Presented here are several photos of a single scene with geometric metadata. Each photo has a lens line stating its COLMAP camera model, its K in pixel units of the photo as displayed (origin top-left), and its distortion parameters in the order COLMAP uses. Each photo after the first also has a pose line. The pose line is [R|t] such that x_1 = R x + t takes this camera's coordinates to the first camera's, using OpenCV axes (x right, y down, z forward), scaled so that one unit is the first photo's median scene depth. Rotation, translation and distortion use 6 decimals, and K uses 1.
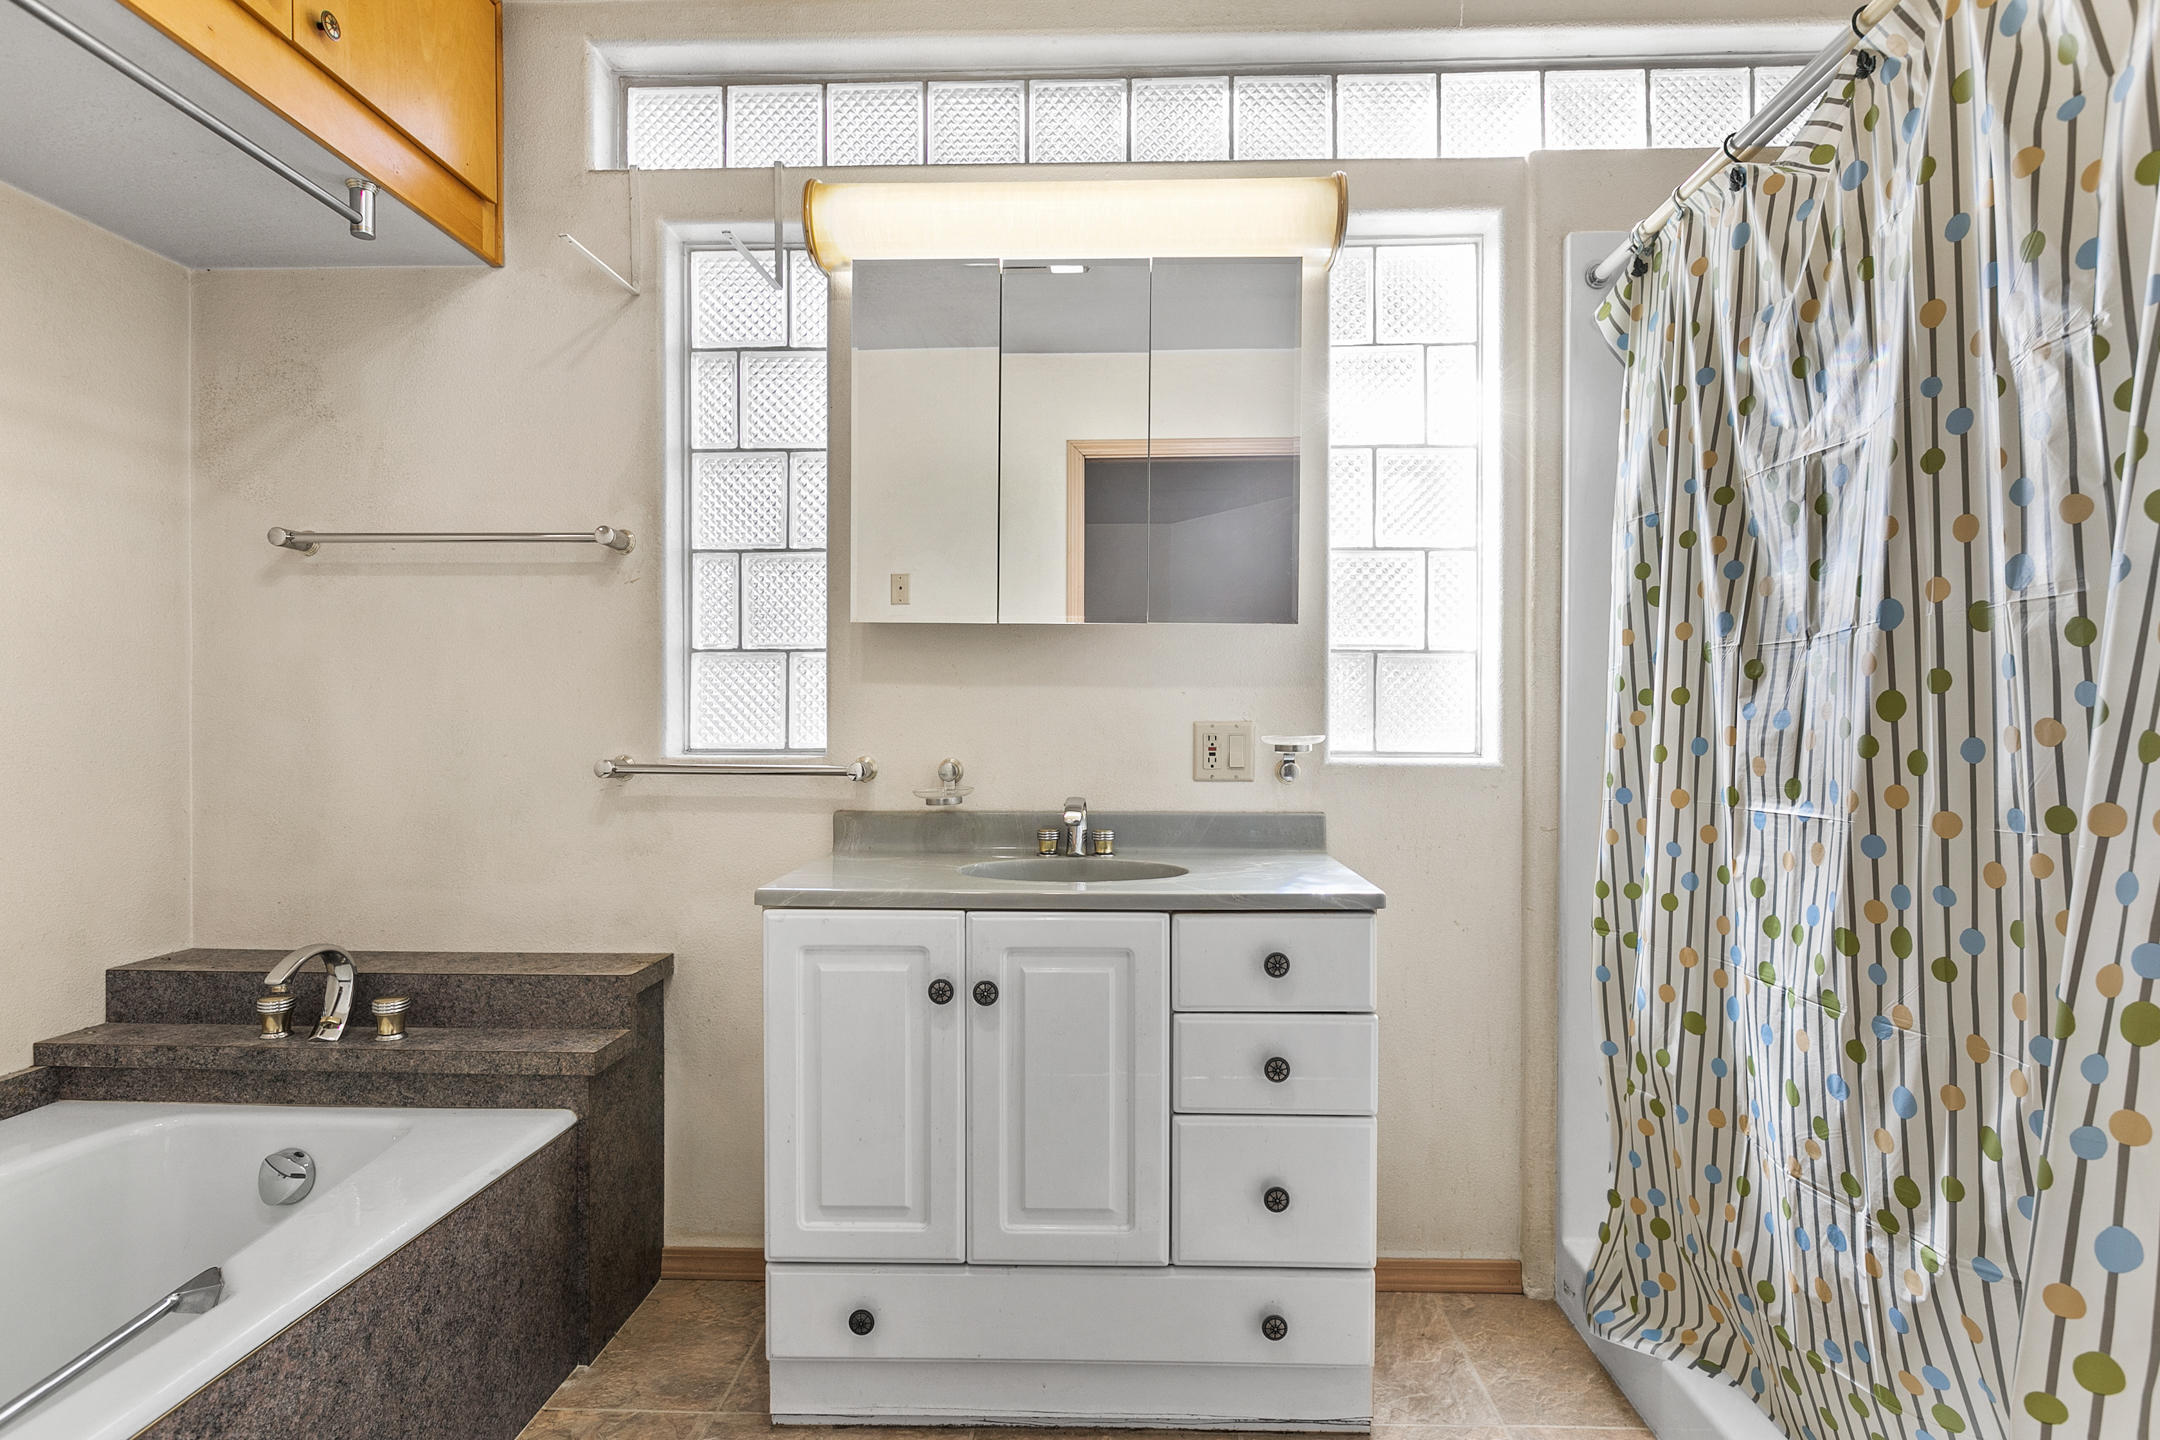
lens RADIAL K [[1103.7, 0, 1086.0], [0, 1103.7, 756.7], [0, 0, 1]] dist [0.002709, -0.002294]
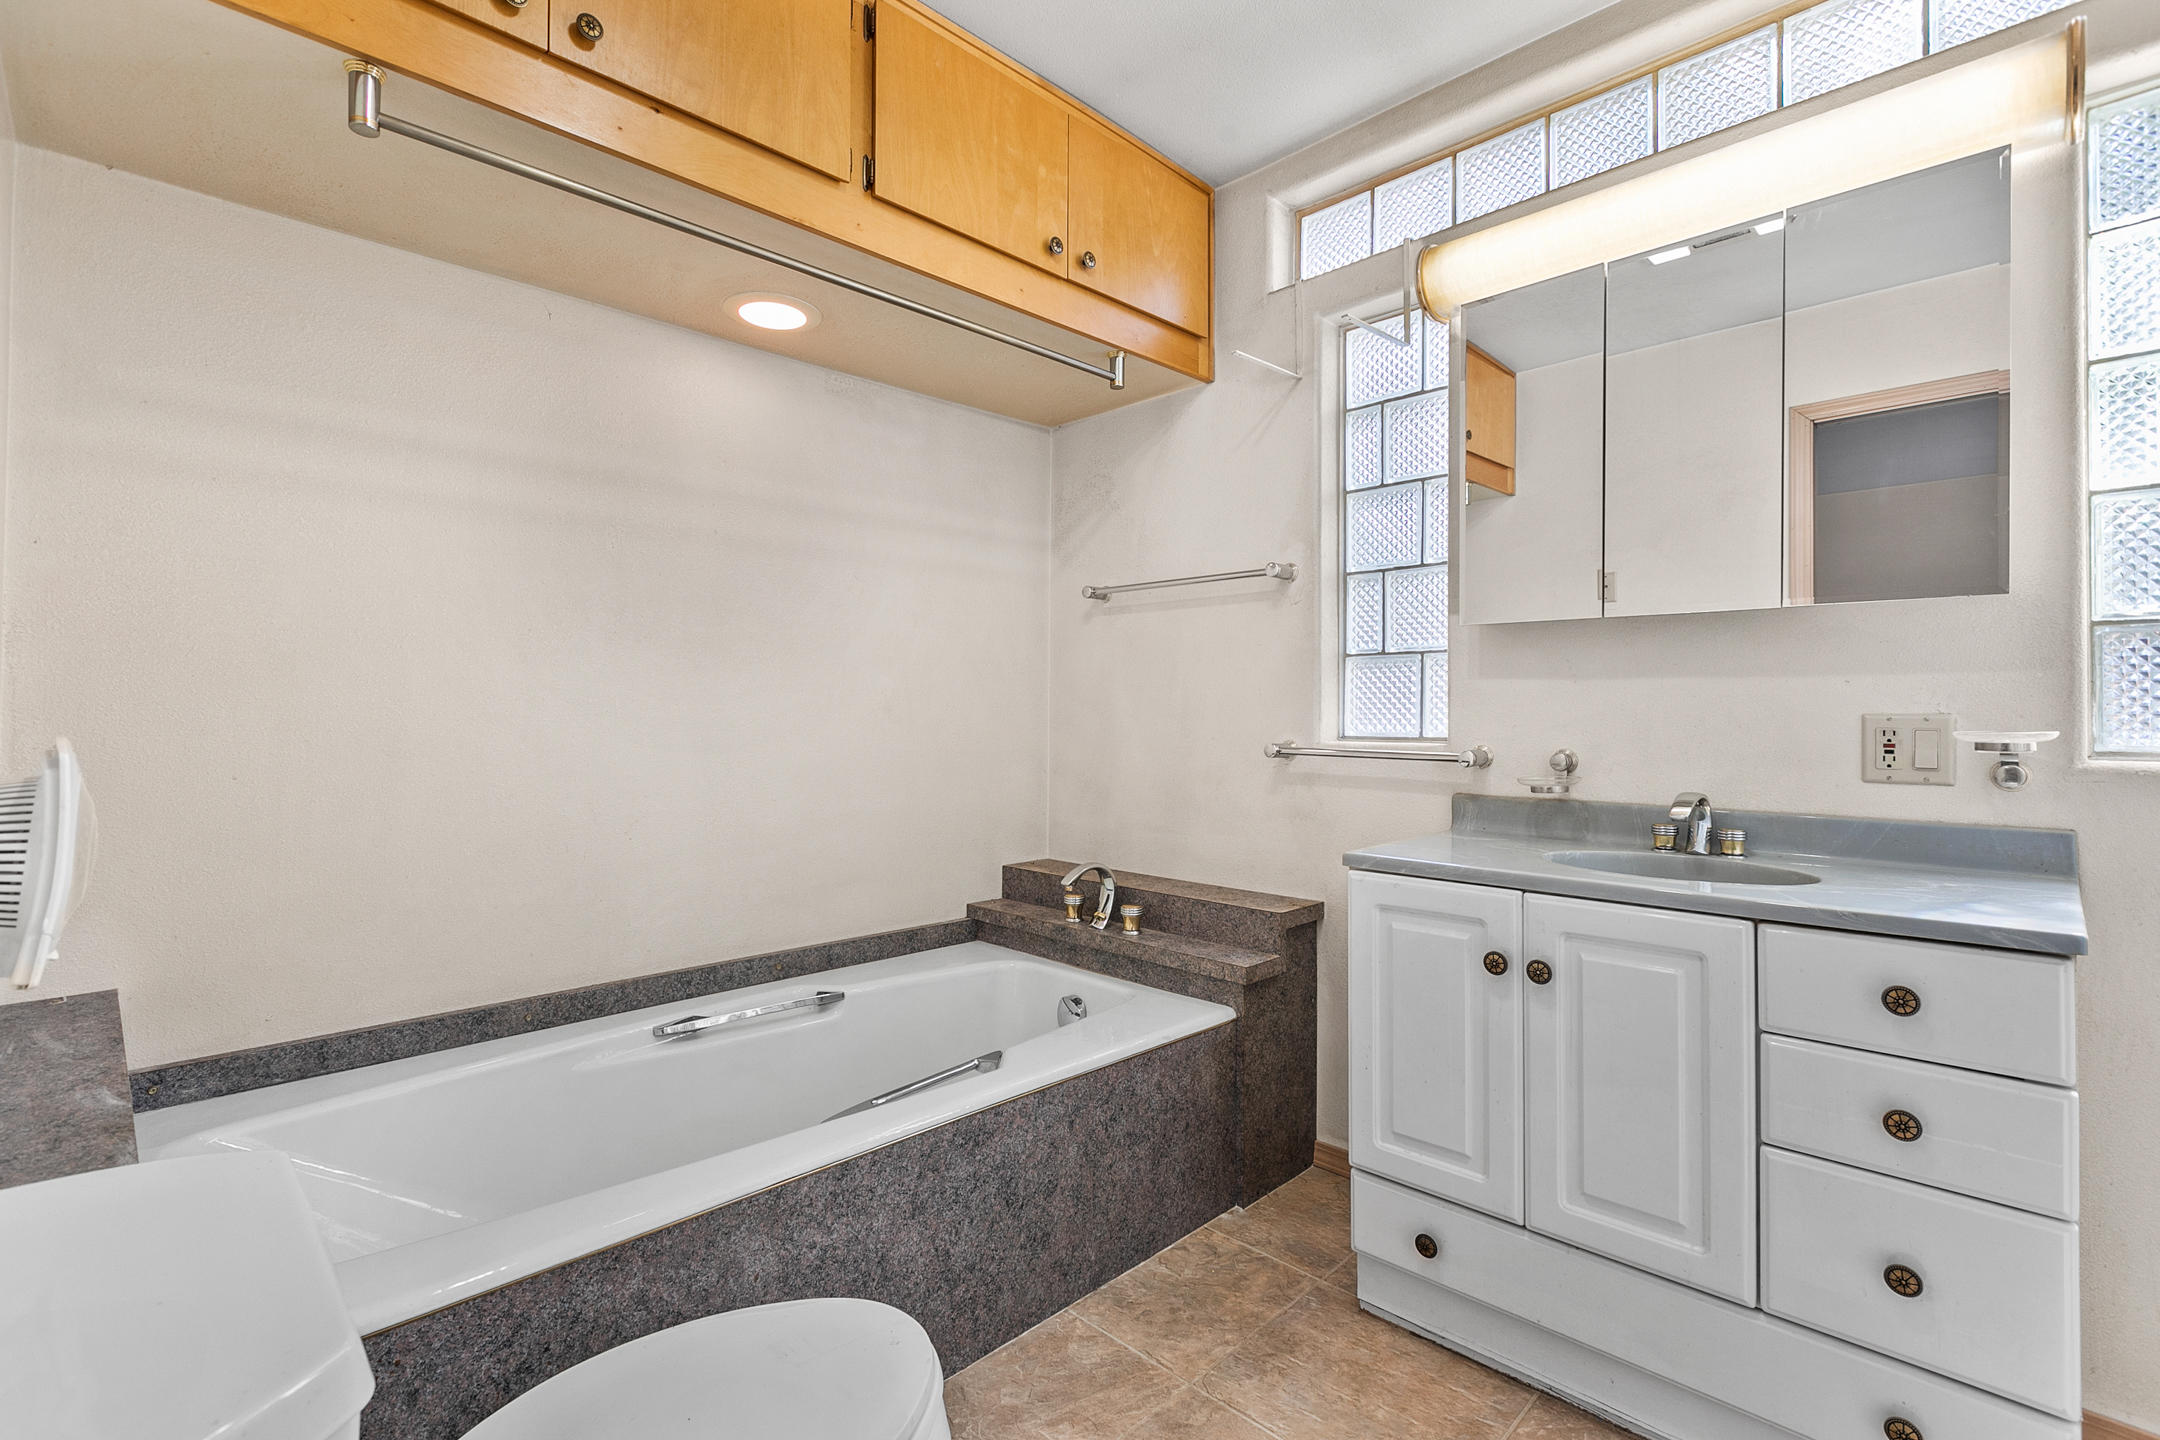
lens RADIAL K [[983.9, 0, 1080.0], [0, 983.9, 720.0], [0, 0, 1]] dist [-0.000091, 0.004656]
pose [[0.731352, 0.004647, -0.681984, 0.193964], [-0.020543, 0.999673, -0.015219, -0.002568], [0.681691, 0.025140, 0.731208, 0.007626]]
